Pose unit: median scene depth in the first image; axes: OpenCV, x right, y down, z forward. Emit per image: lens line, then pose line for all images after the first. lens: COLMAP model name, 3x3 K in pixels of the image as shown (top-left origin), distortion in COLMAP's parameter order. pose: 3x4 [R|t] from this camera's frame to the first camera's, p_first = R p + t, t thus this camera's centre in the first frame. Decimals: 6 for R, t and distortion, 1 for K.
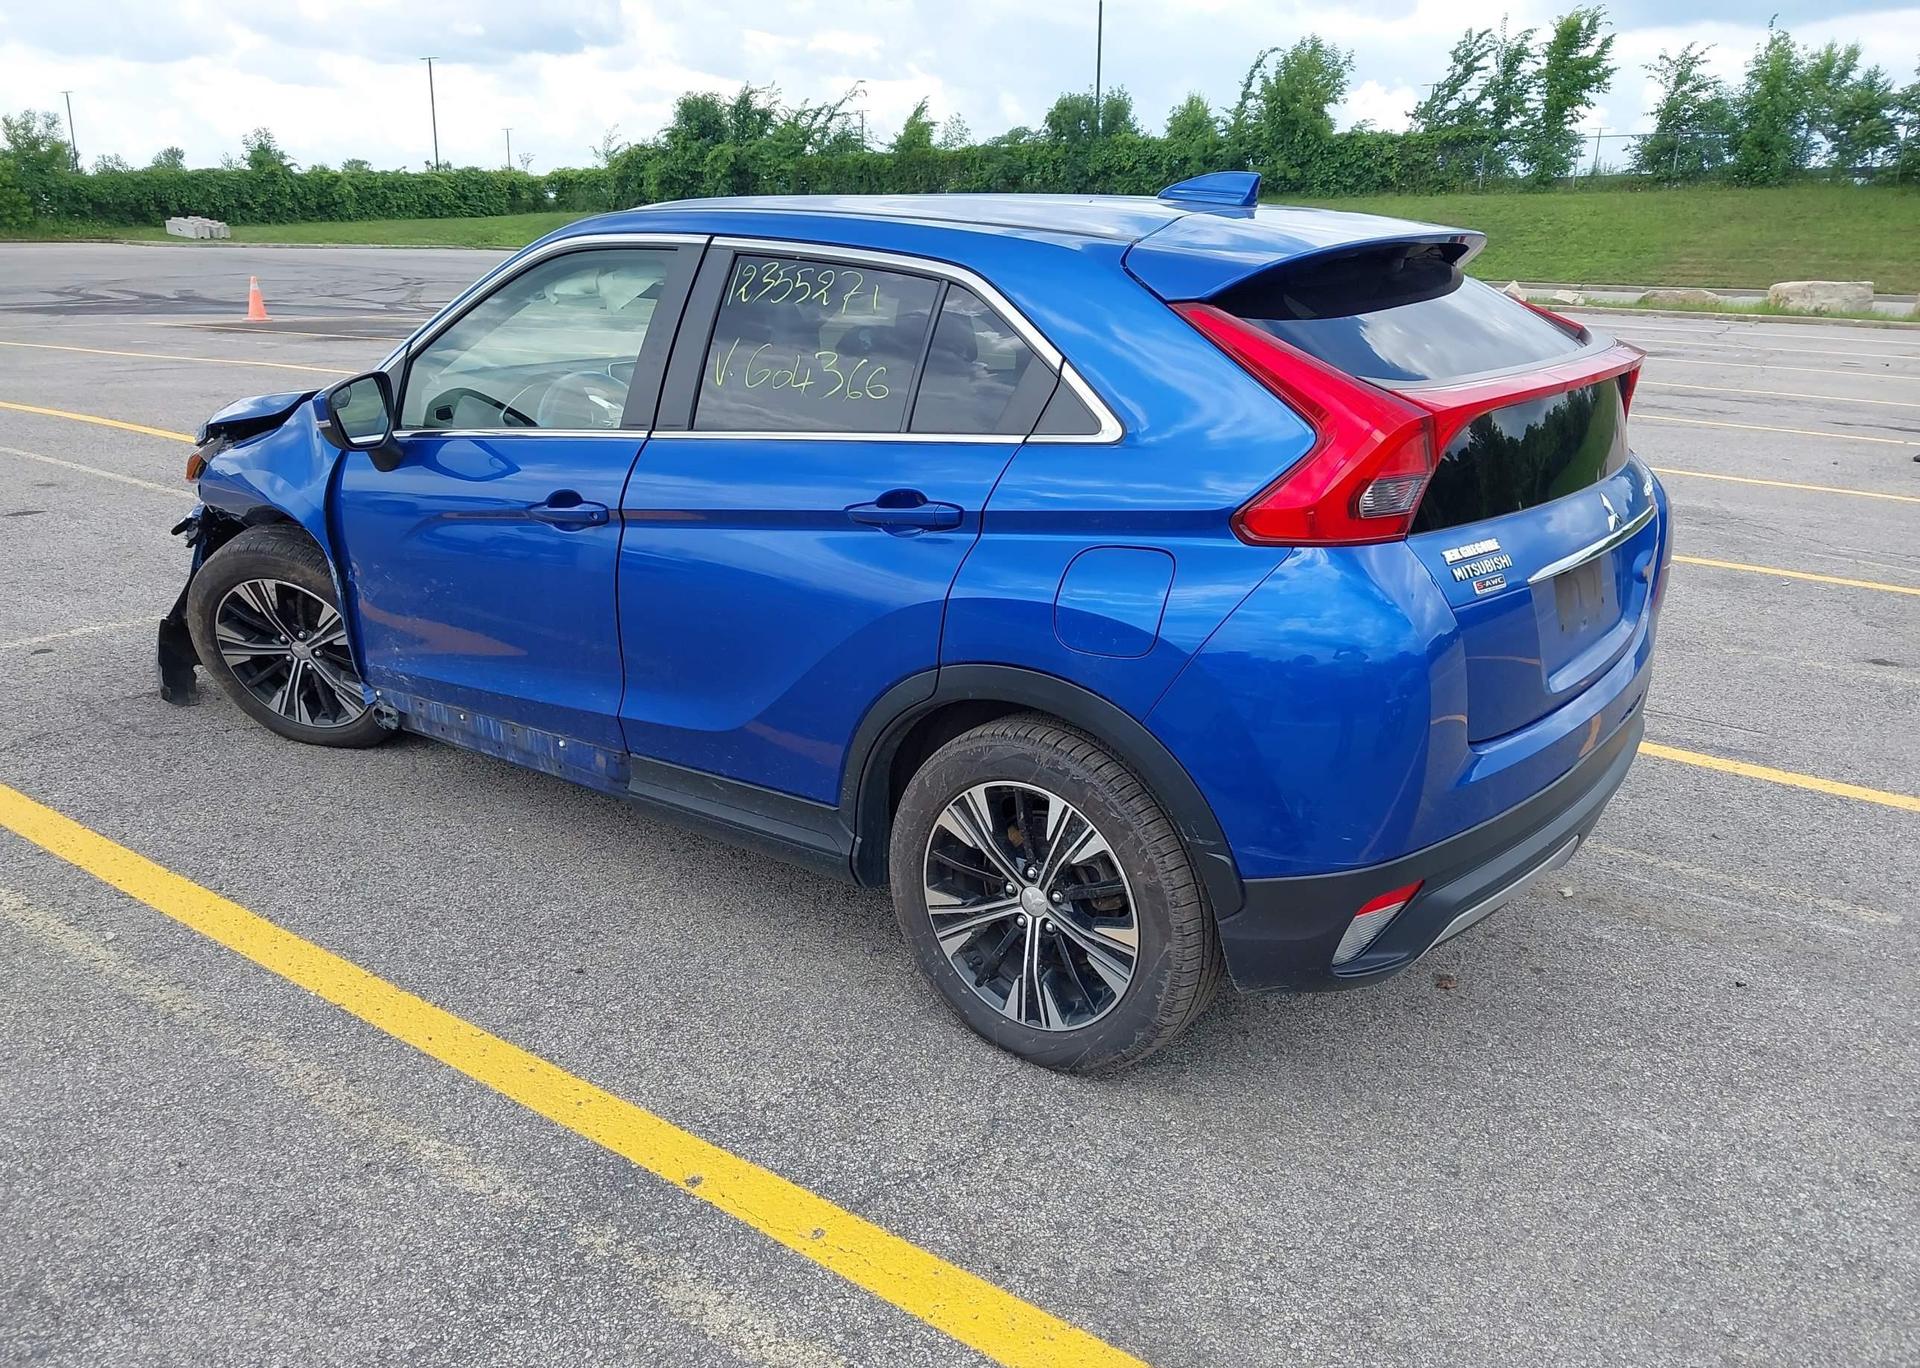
lens RADIAL K [[1518.6, 0, 947.4], [0, 1518.6, 669.1], [0, 0, 1]] dist [0.010256, -0.018023]
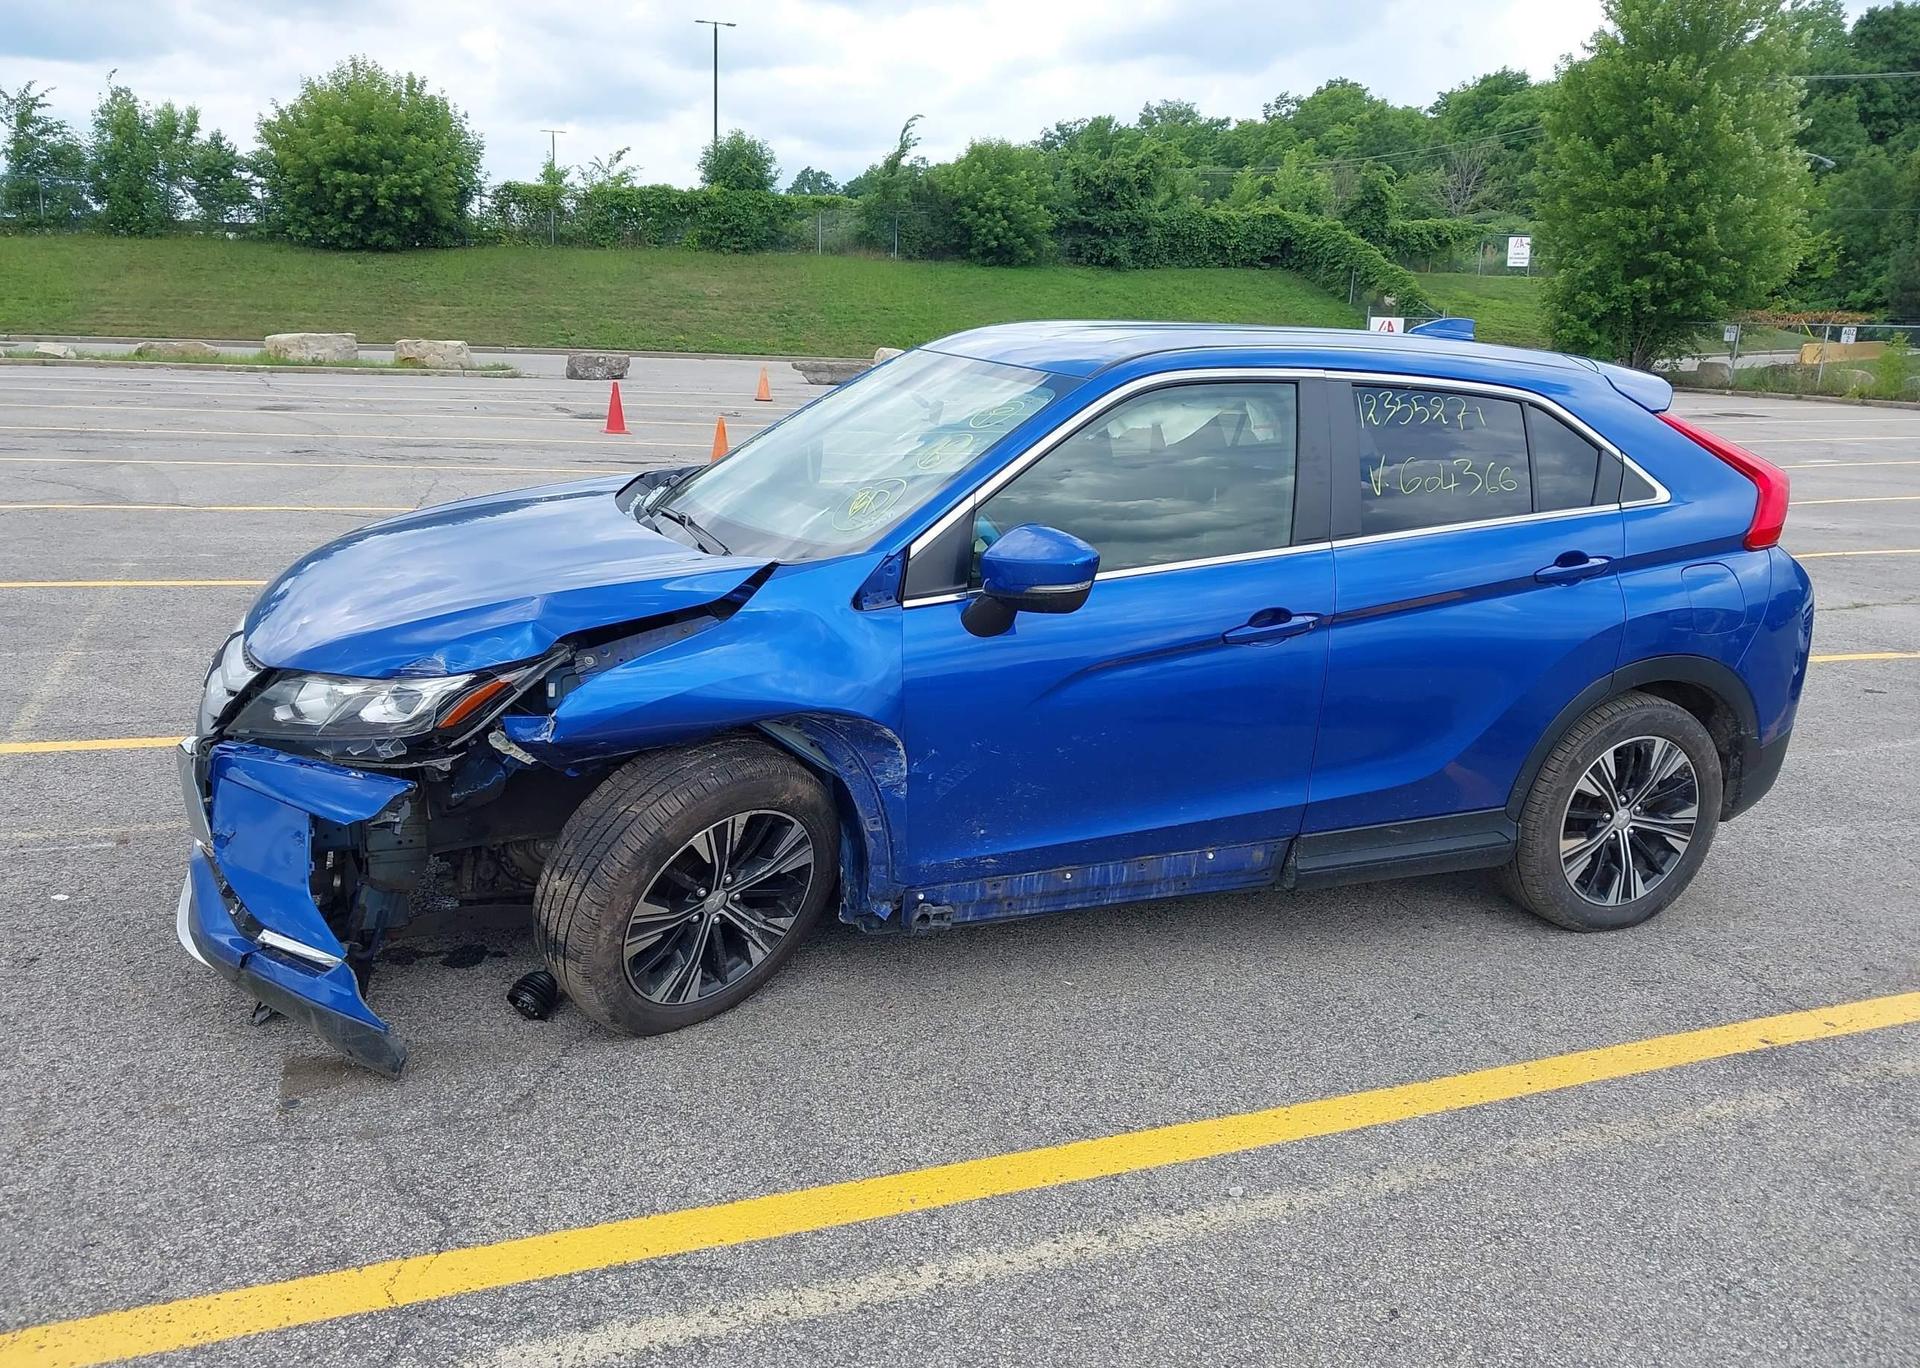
lens RADIAL K [[1518.6, 0, 954.7], [0, 1518.6, 690.8], [0, 0, 1]] dist [0.010256, -0.018023]
pose [[0.519793, -0.200625, 0.830400, -0.962219], [0.211710, 0.971963, 0.102305, -0.165528], [-0.827643, 0.122627, 0.547694, 0.465229]]
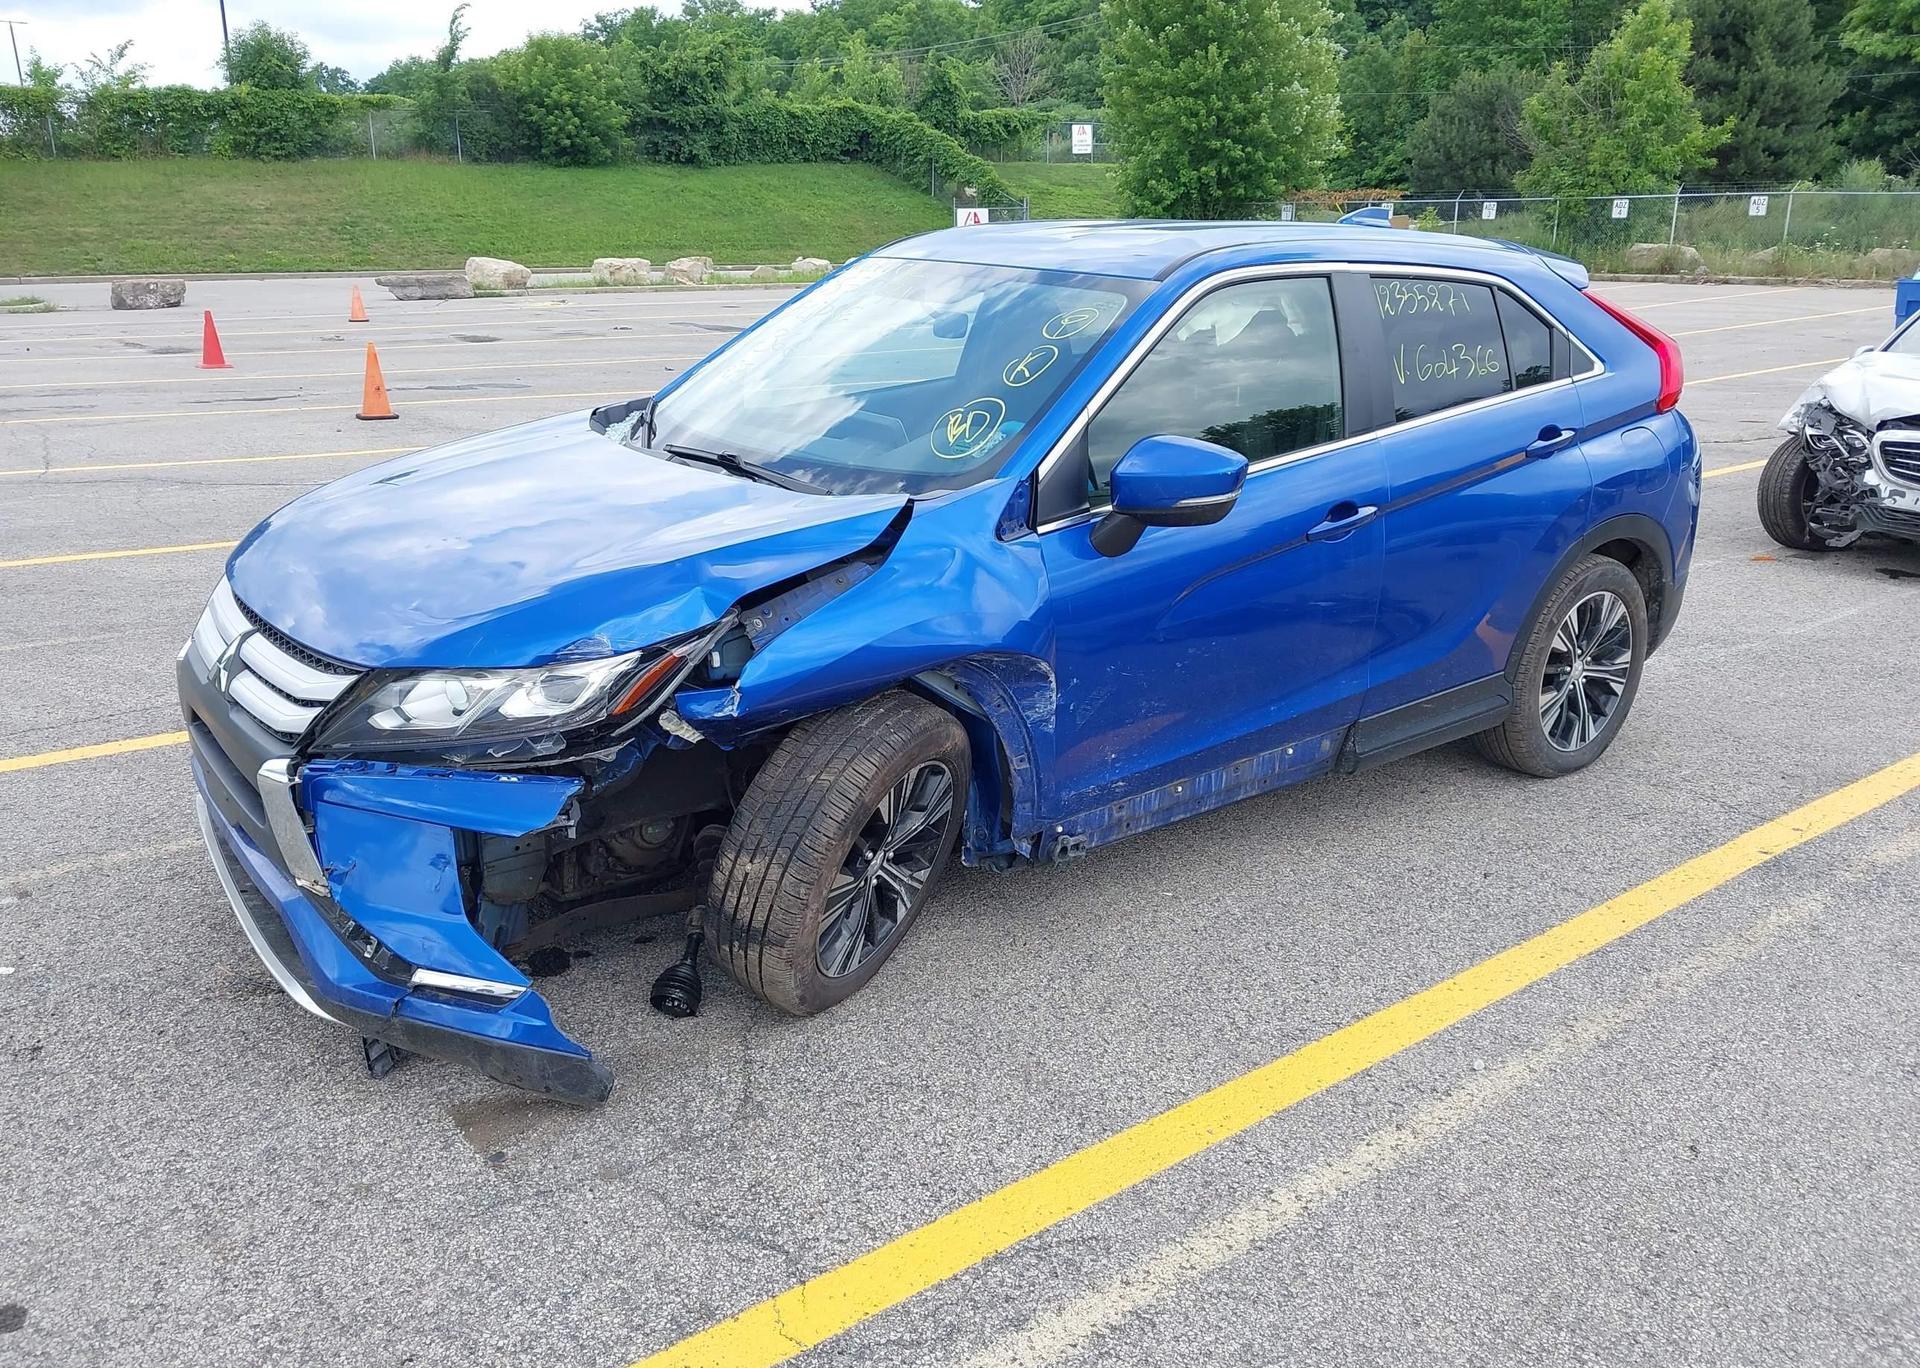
lens RADIAL K [[1518.6, 0, 956.2], [0, 1518.6, 684.9], [0, 0, 1]] dist [0.010256, -0.018023]
pose [[0.265375, -0.294175, 0.918171, -1.036563], [0.272128, 0.936450, 0.221379, -0.237029], [-0.924945, 0.191112, 0.328563, 0.705374]]
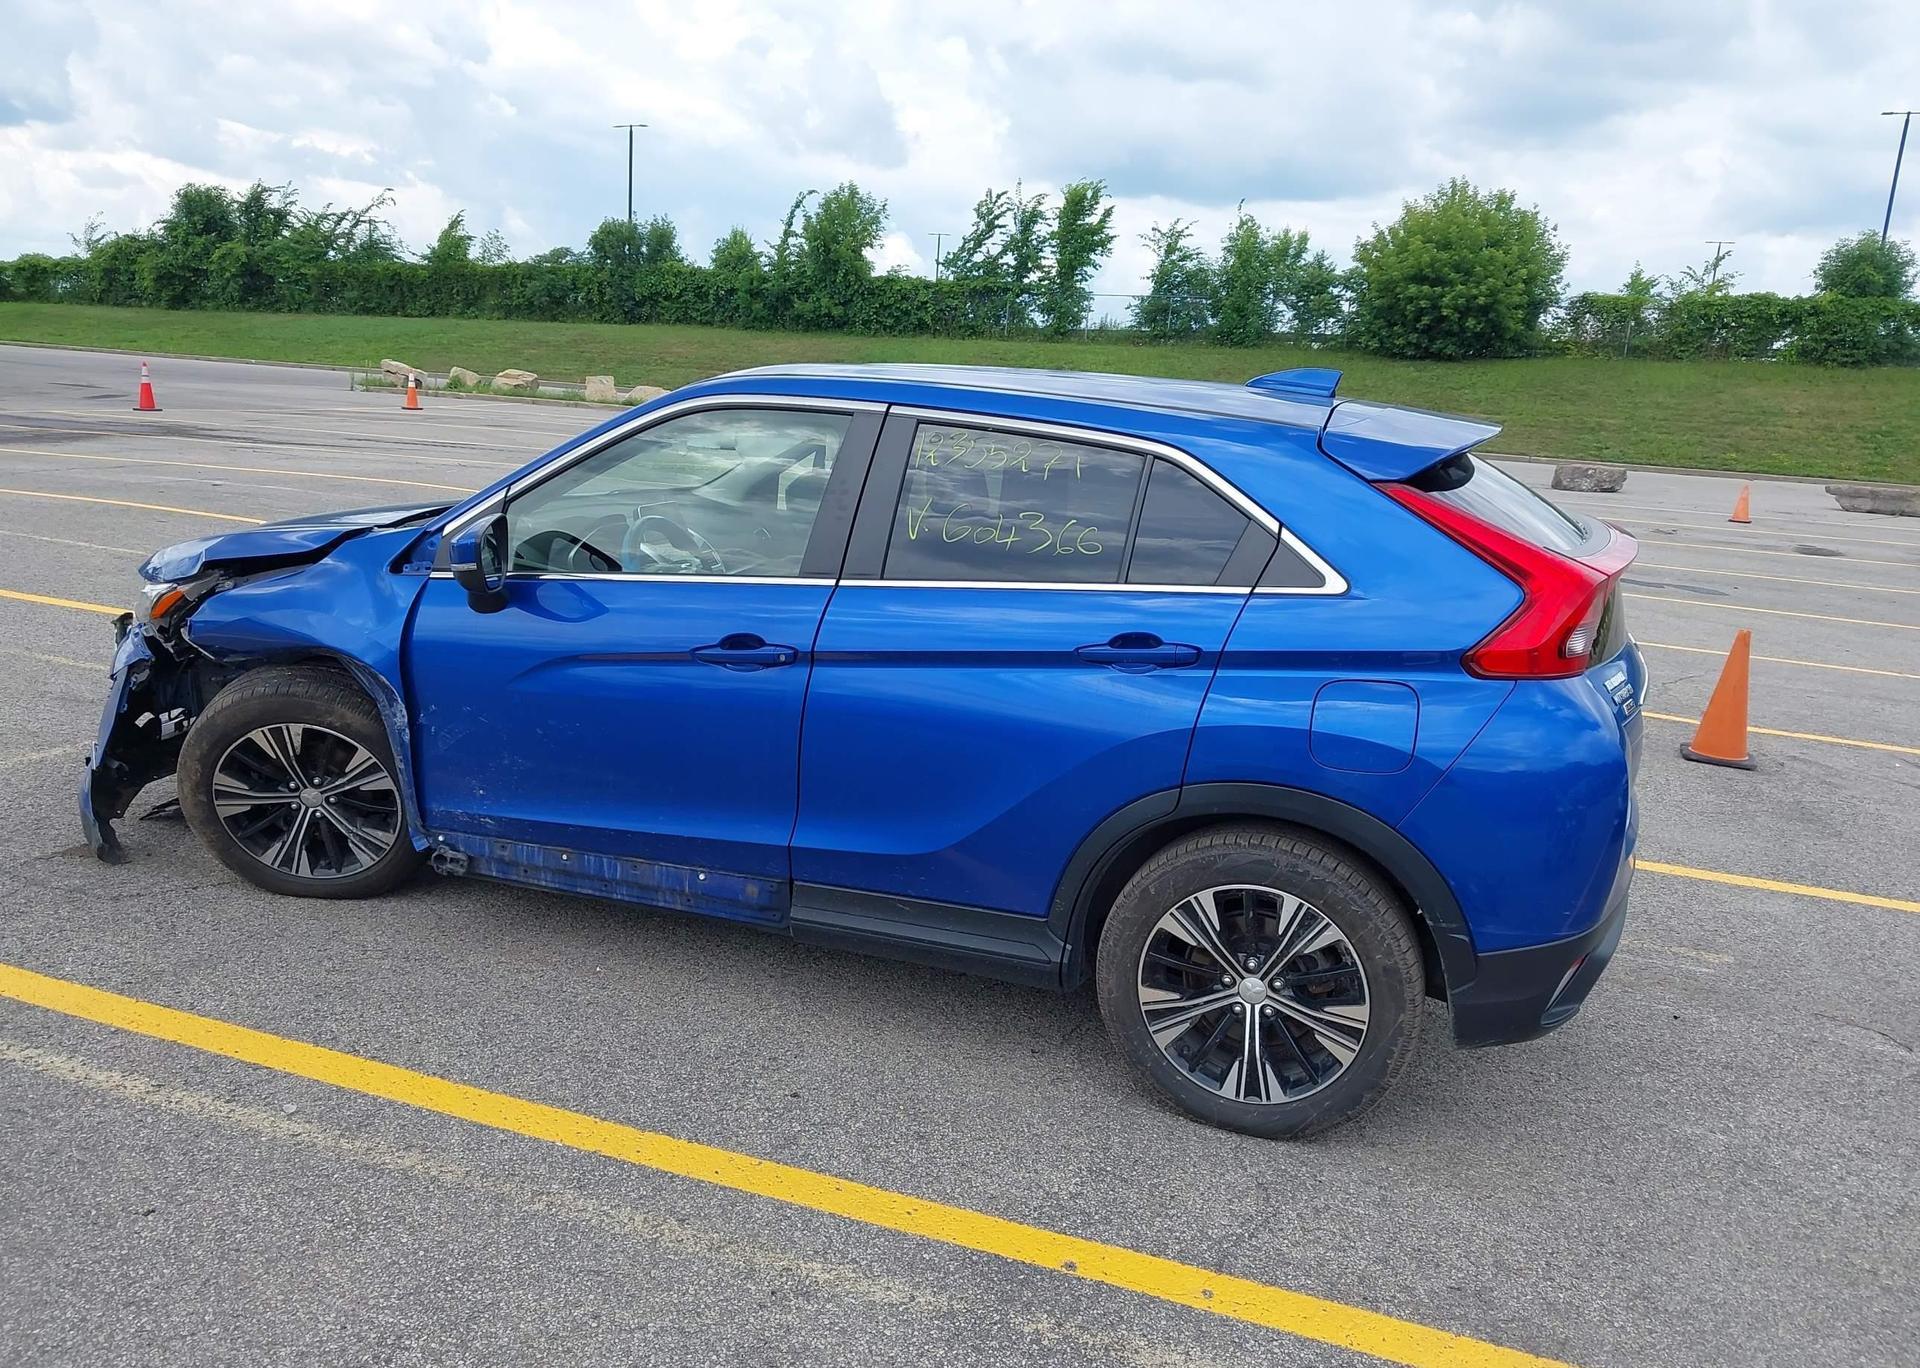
lens RADIAL K [[1518.6, 0, 946.6], [0, 1518.6, 679.9], [0, 0, 1]] dist [0.010256, -0.018023]
pose [[0.952158, -0.014852, 0.305245, -0.332710], [0.036305, 0.997242, -0.064727, -0.009613], [-0.303442, 0.072712, 0.950071, -0.025031]]
